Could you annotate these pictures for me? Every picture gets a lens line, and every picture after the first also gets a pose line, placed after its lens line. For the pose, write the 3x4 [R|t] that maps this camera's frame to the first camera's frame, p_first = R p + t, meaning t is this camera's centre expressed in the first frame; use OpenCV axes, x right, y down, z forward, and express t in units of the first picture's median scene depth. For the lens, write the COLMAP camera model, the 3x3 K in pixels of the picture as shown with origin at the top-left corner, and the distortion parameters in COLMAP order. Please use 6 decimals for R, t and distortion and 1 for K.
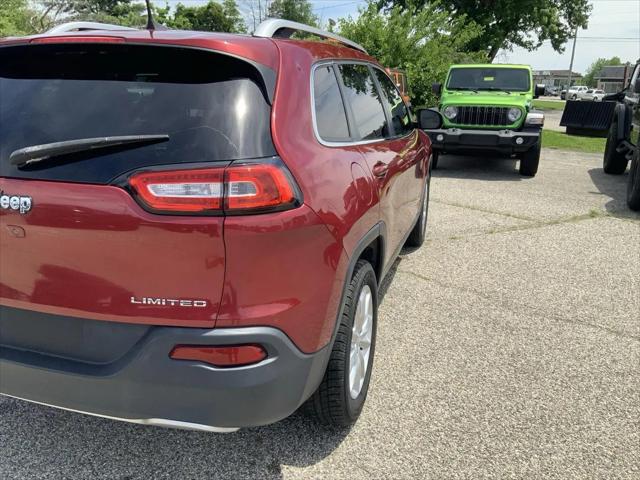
lens RADIAL K [[529.7, 0, 302.4], [0, 529.7, 239.4], [0, 0, 1]] dist [0.020586, -0.062264]
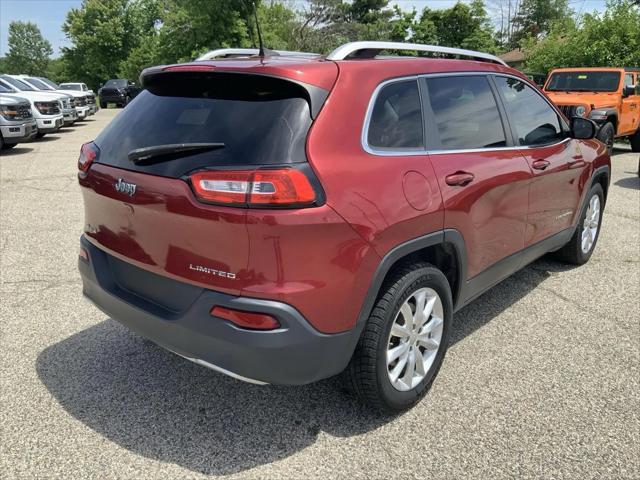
lens RADIAL K [[529.7, 0, 318.0], [0, 529.7, 239.5], [0, 0, 1]] dist [0.020586, -0.062264]
pose [[0.908294, 0.101946, -0.405720, 0.218471], [-0.102230, 0.994538, 0.021035, -0.005883], [0.405649, 0.022371, 0.913755, -0.036637]]
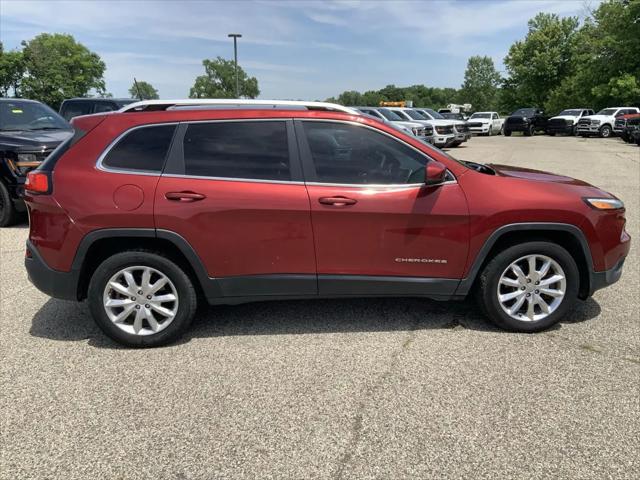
lens RADIAL K [[529.7, 0, 319.1], [0, 529.7, 237.5], [0, 0, 1]] dist [0.020586, -0.062264]
pose [[0.364840, 0.194307, -0.910569, 1.117202], [-0.248587, 0.962808, 0.105853, -0.181500], [0.897272, 0.187736, 0.399573, 0.533089]]
